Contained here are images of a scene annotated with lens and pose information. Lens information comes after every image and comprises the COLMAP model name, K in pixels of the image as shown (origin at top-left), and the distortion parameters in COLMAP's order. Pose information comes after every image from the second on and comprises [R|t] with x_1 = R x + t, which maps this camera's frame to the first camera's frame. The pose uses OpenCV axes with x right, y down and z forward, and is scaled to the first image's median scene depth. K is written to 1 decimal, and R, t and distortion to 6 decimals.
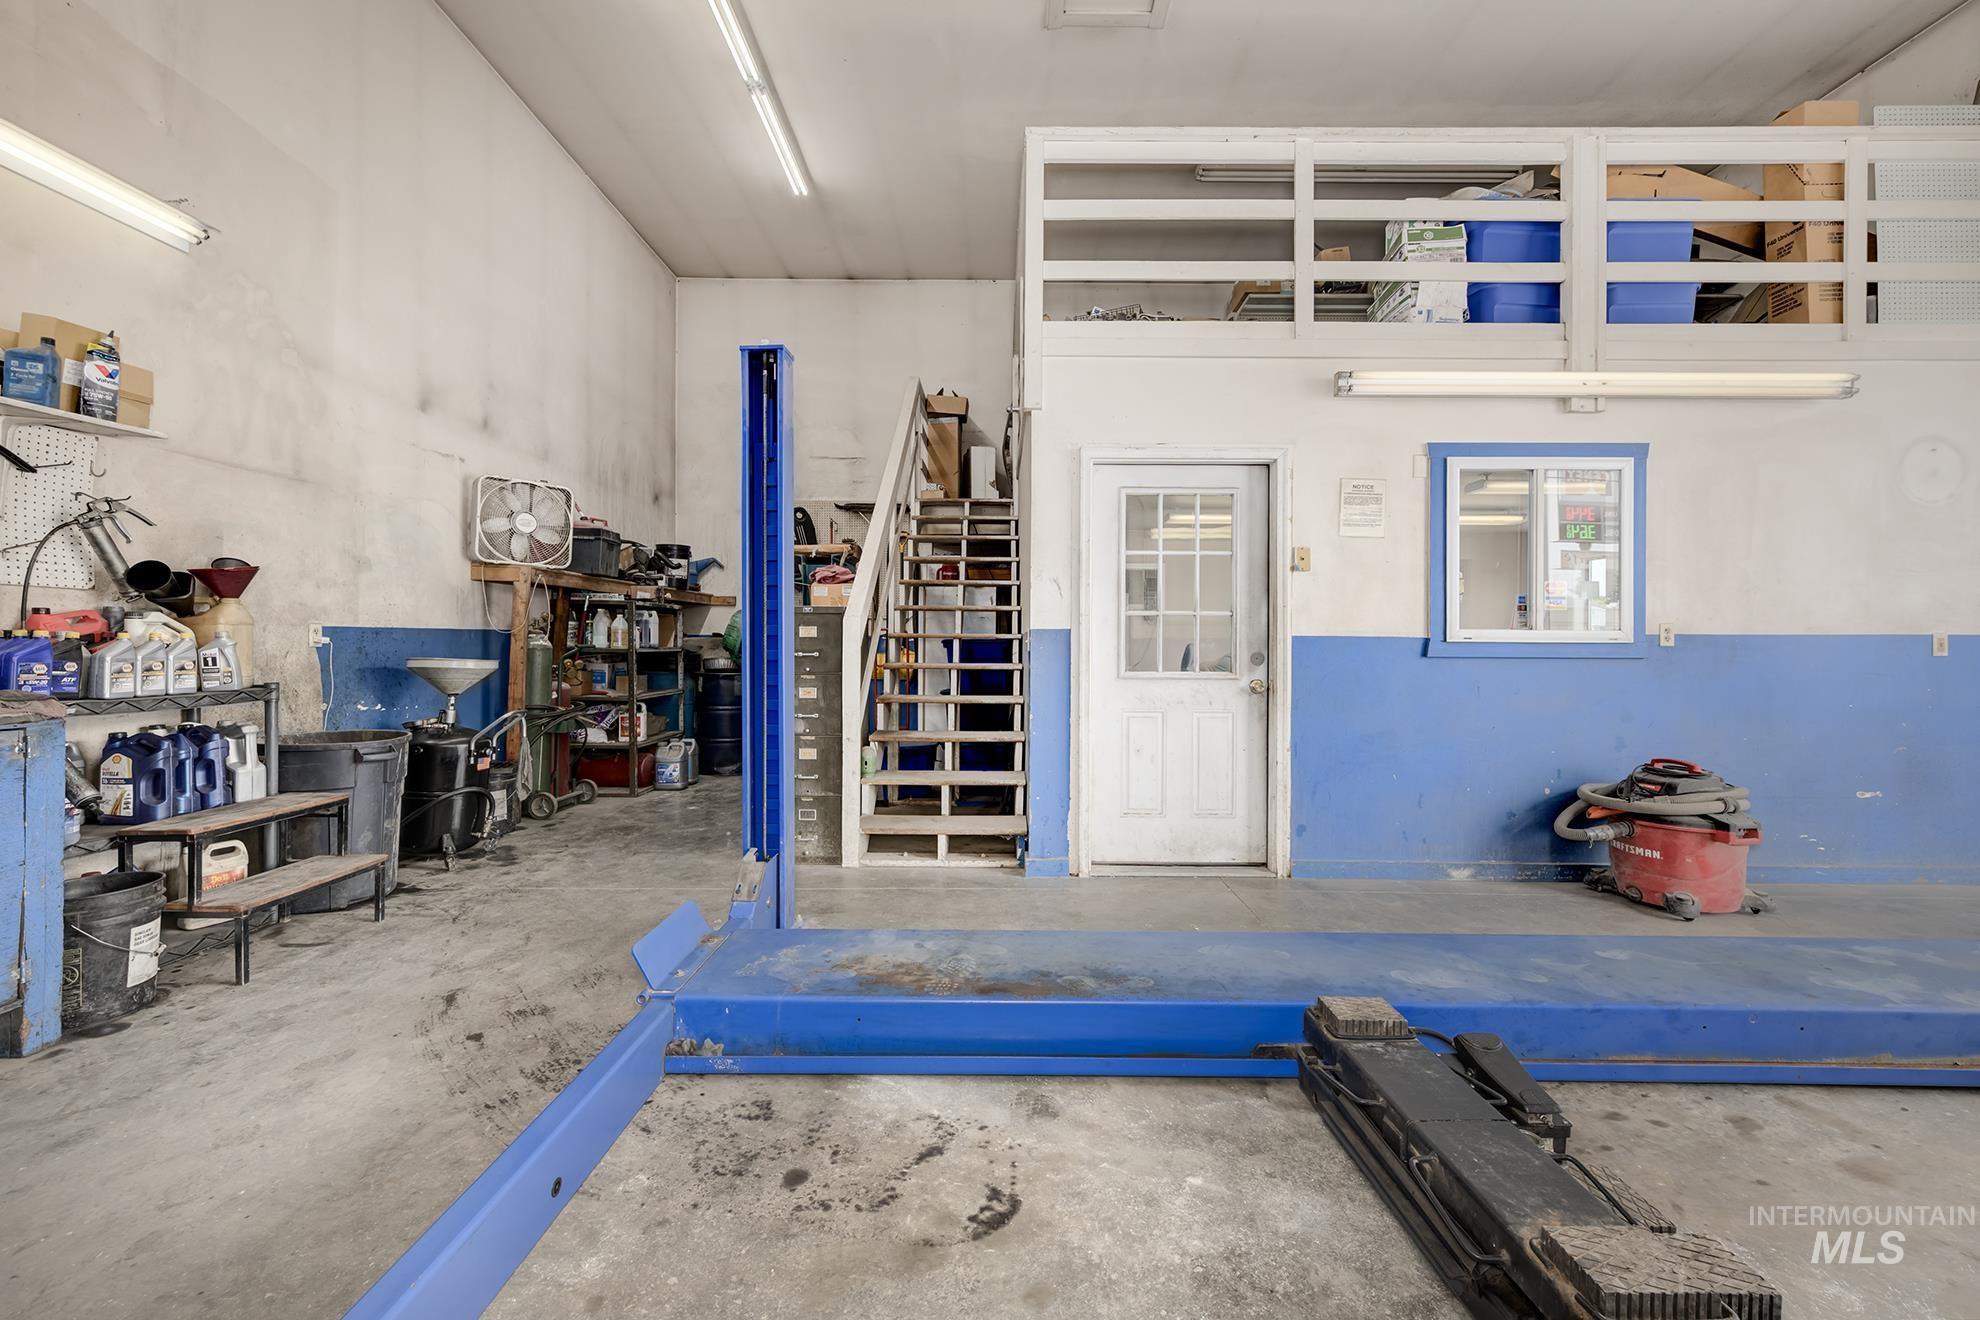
lens RADIAL K [[772.8, 0, 989.0], [0, 772.8, 638.9], [0, 0, 1]] dist [0.000621, -0.000074]
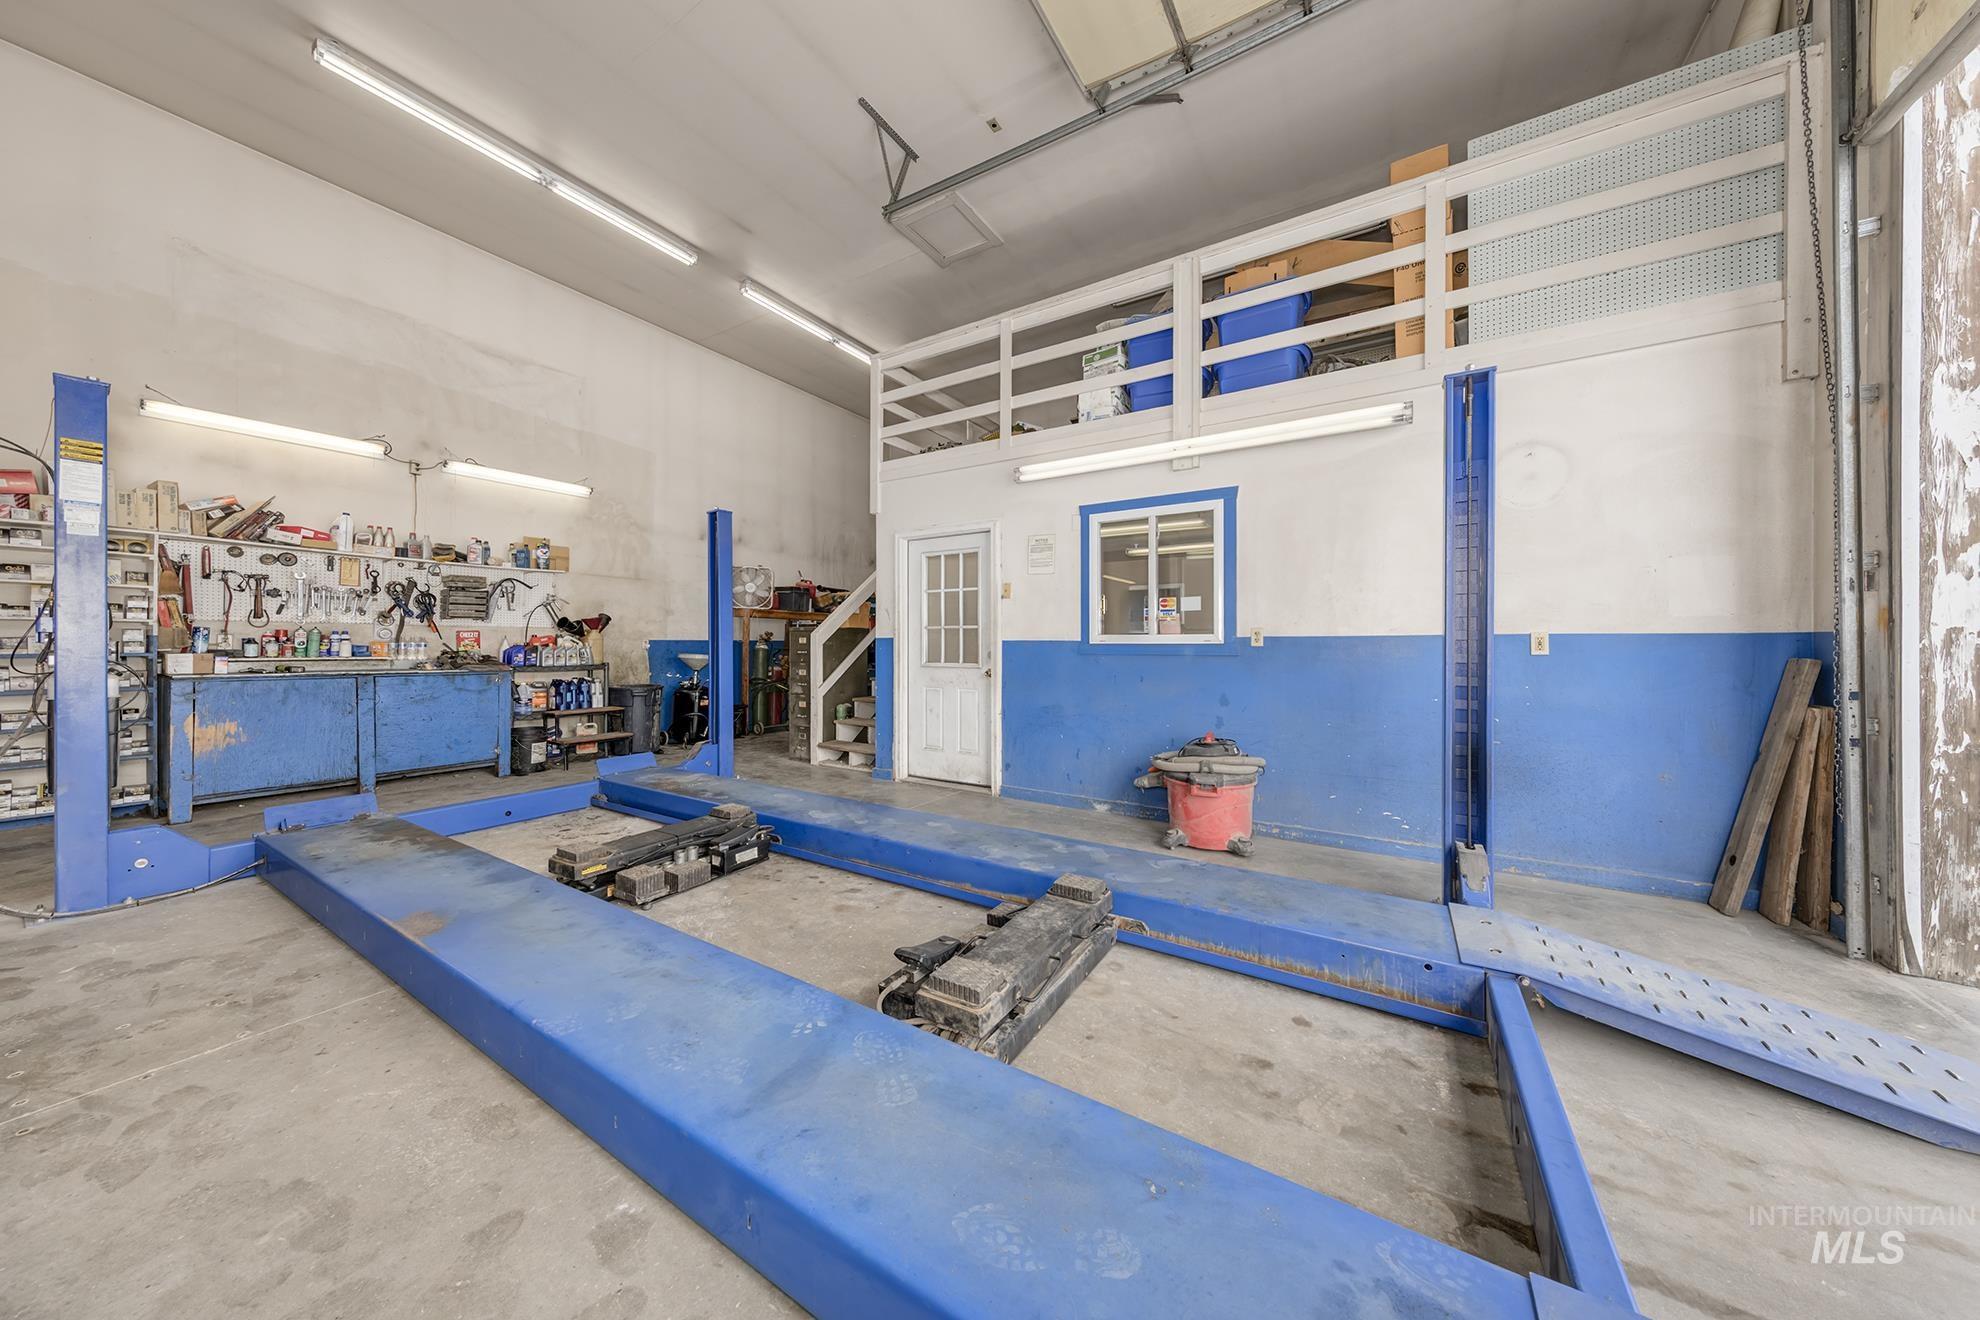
lens RADIAL K [[624.8, 0, 996.2], [0, 624.8, 642.0], [0, 0, 1]] dist [0.001223, 0.000032]
pose [[0.854497, -0.007194, -0.519407, 1.042762], [0.005458, 0.999973, -0.004871, 0.005107], [0.519428, 0.001327, 0.854513, -0.078048]]
